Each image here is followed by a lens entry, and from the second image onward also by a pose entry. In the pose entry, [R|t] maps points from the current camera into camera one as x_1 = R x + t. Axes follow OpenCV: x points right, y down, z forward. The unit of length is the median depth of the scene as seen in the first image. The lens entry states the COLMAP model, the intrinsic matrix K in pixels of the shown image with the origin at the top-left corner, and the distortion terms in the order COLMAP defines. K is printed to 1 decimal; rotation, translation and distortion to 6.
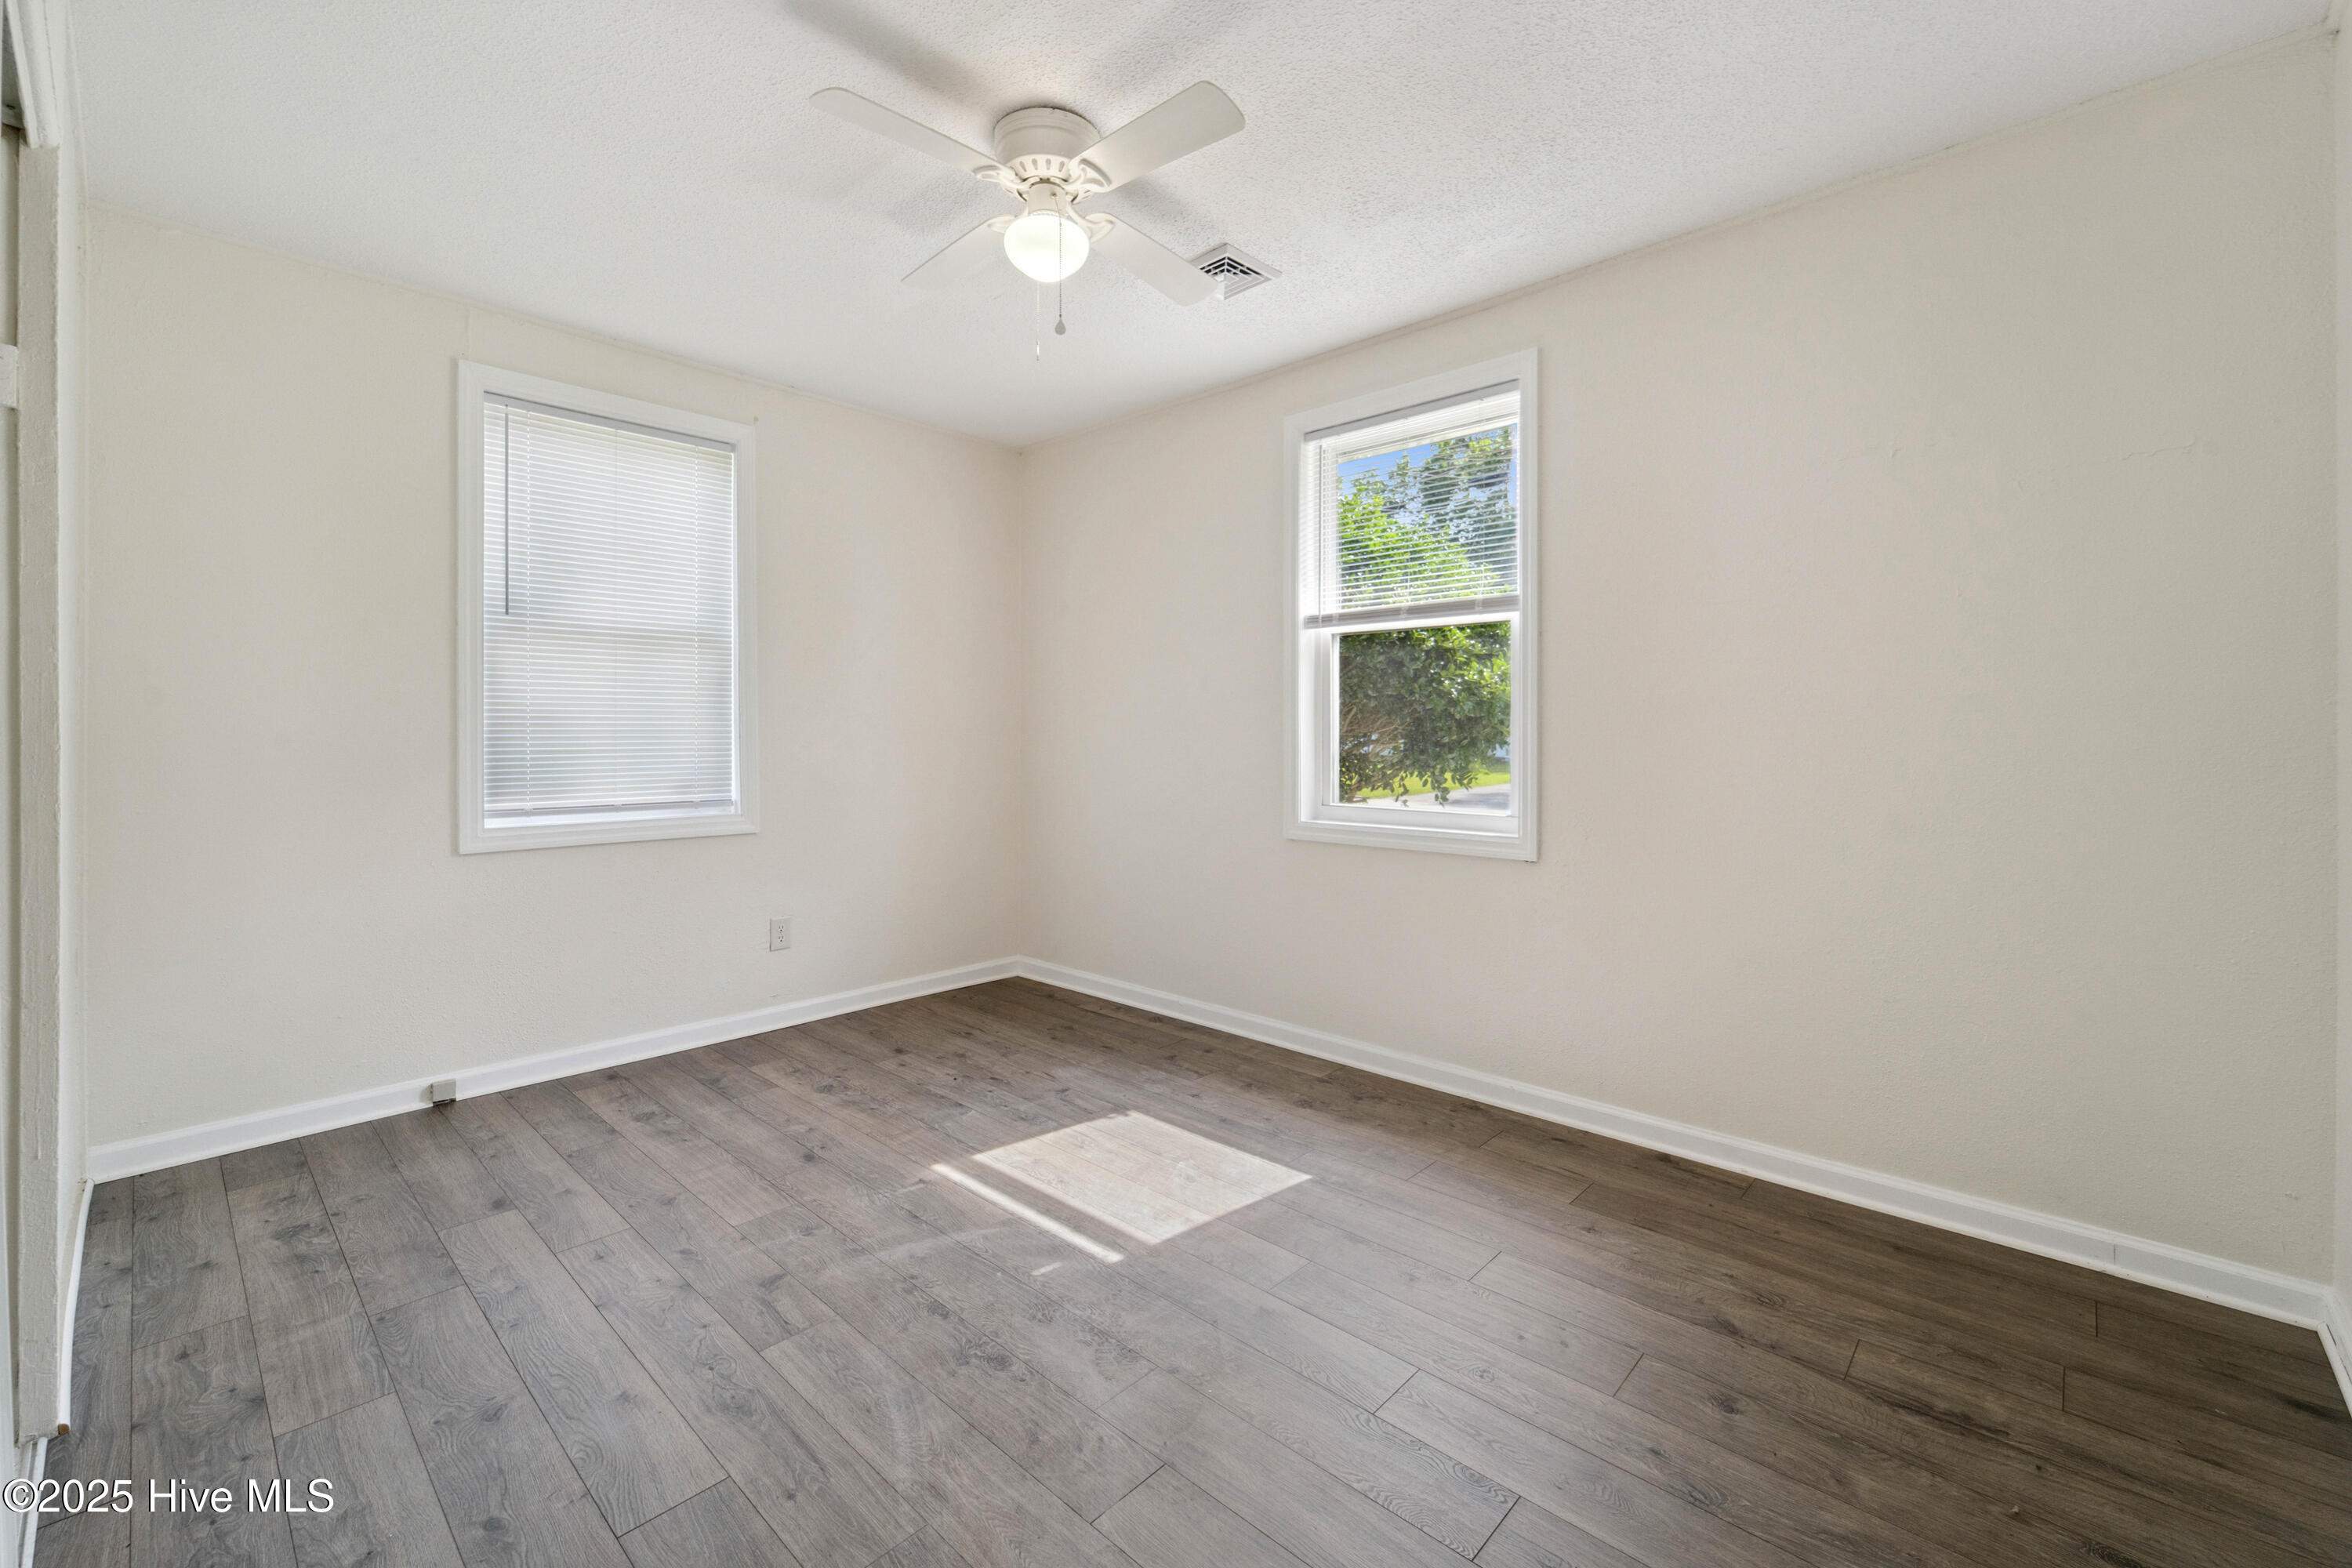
lens RADIAL K [[951.4, 0, 1150.3], [0, 951.4, 753.4], [0, 0, 1]] dist [-0.000366, -0.000283]
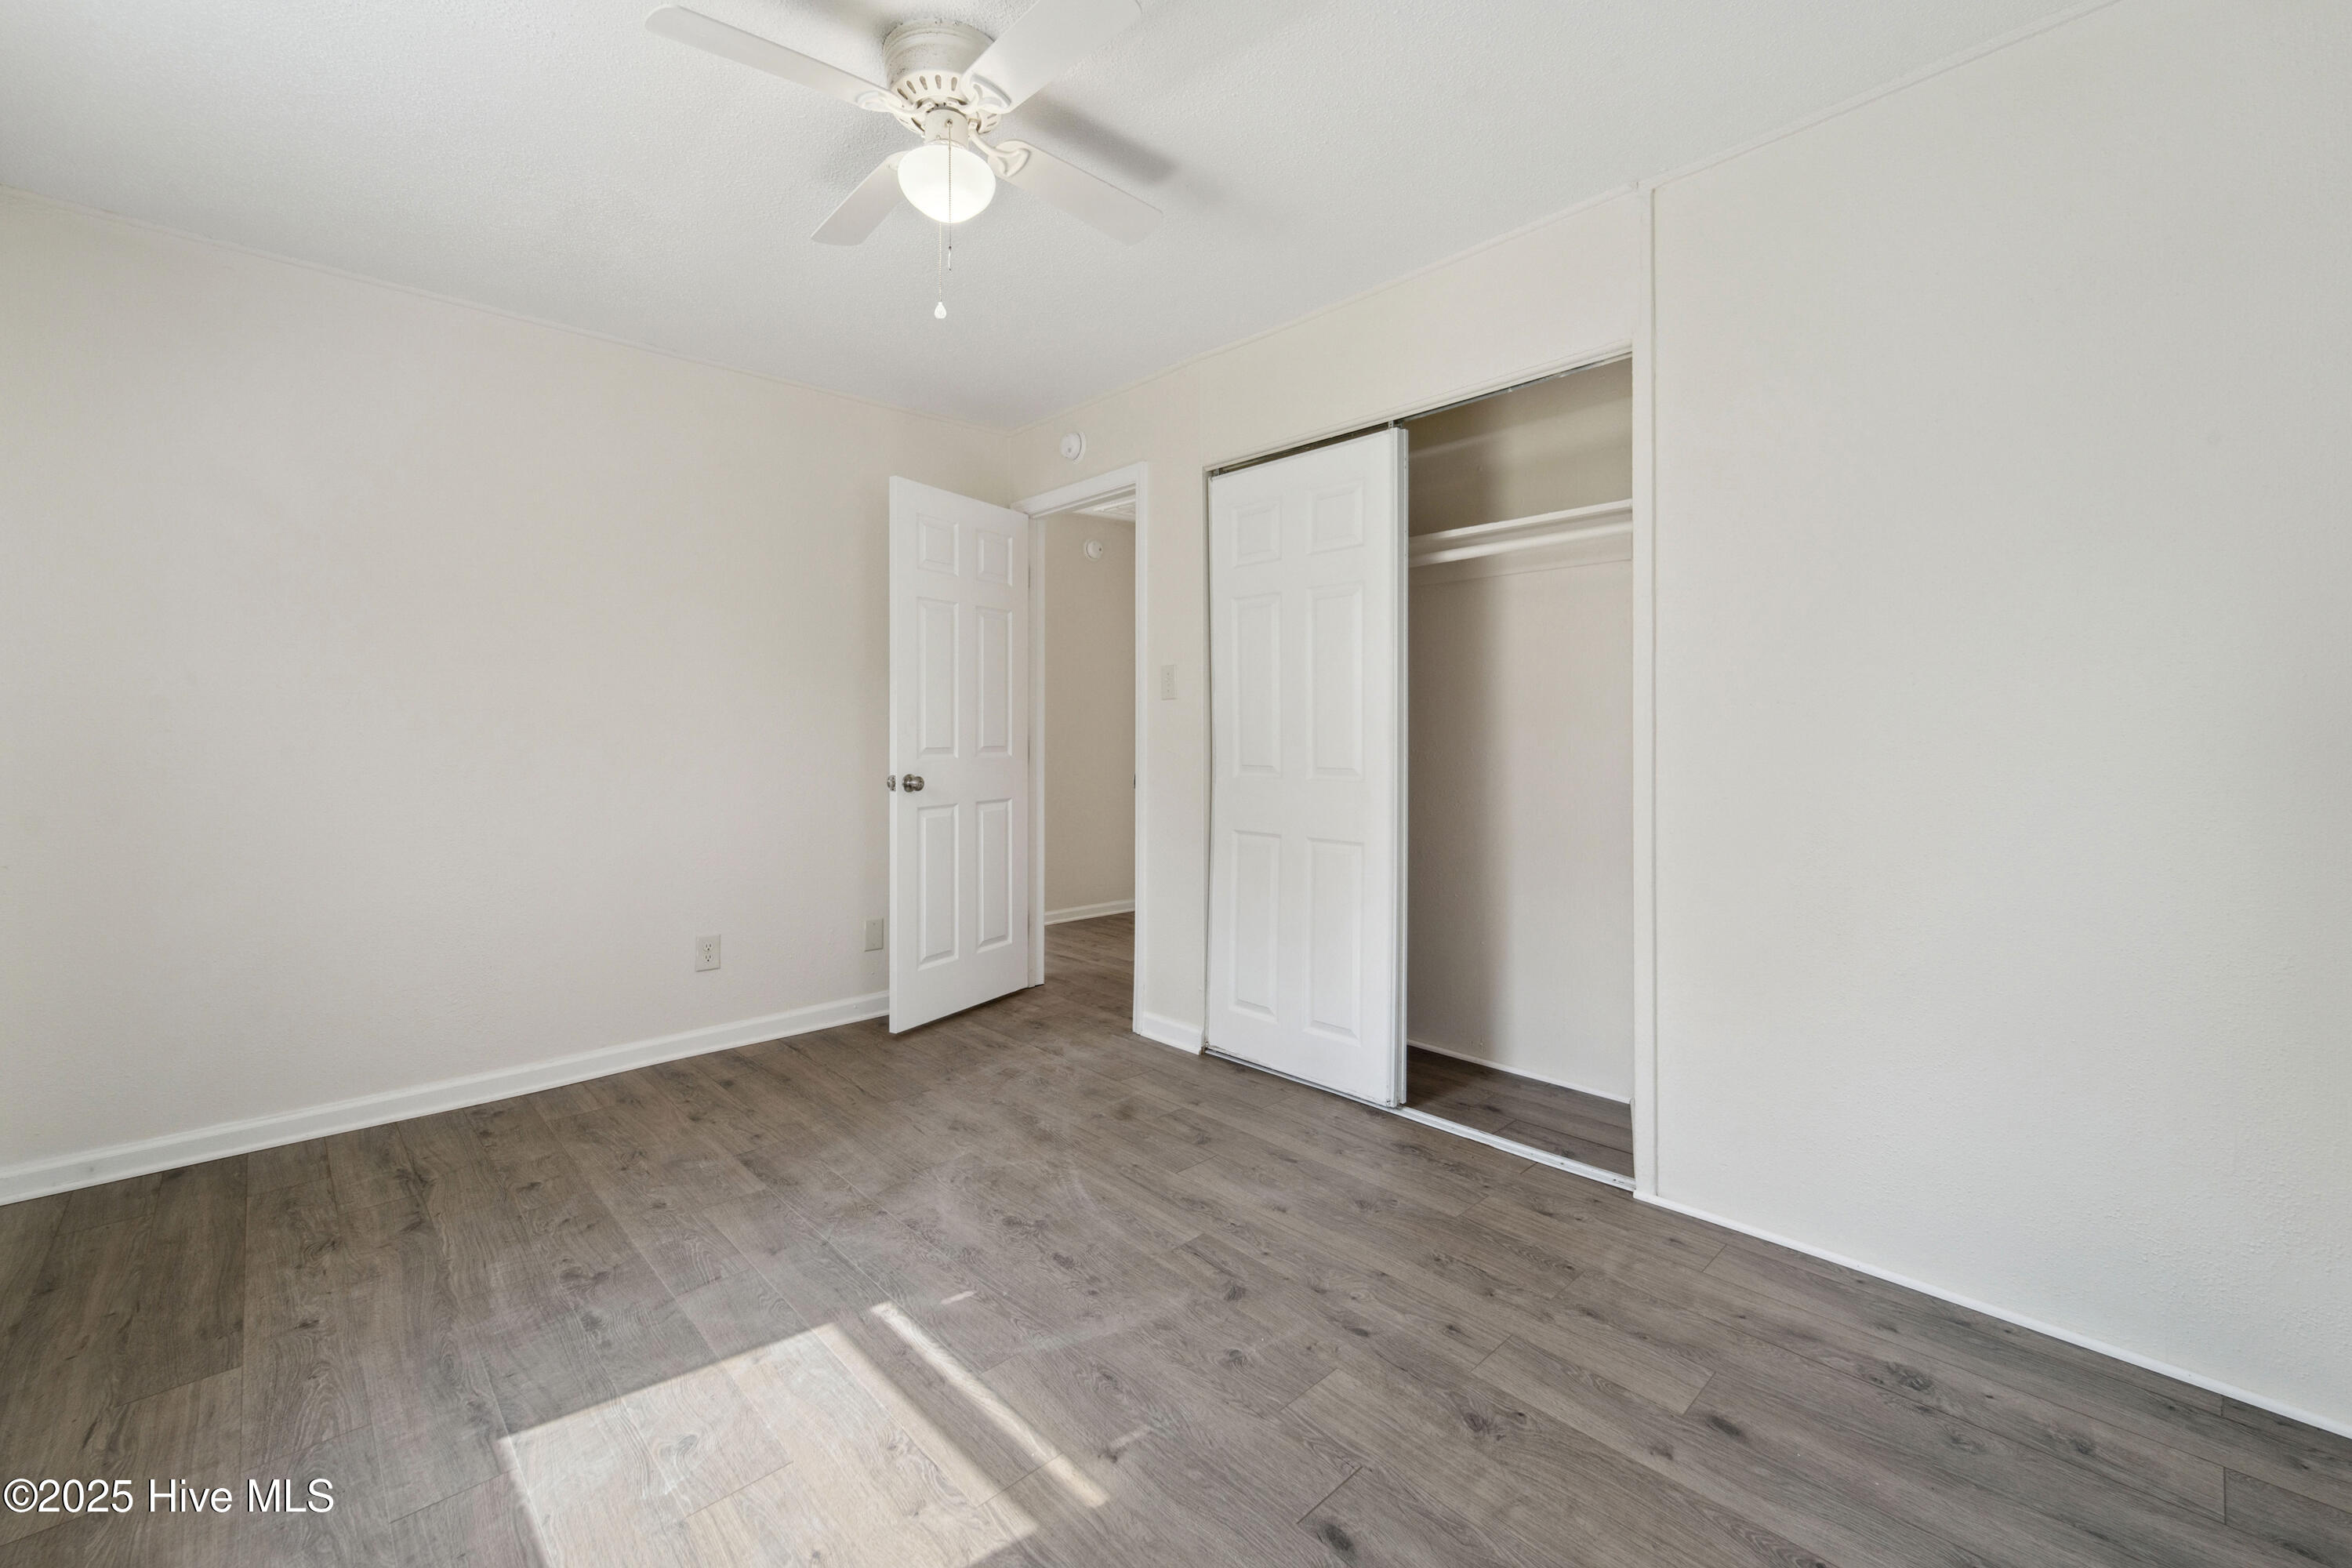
lens RADIAL K [[951.4, 0, 1150.3], [0, 951.4, 753.4], [0, 0, 1]] dist [-0.000366, -0.000283]
pose [[-0.997954, 0.002960, 0.063871, -0.361111], [0.005982, 0.998869, 0.047173, -0.043549], [-0.063659, 0.047458, -0.996843, 1.884514]]
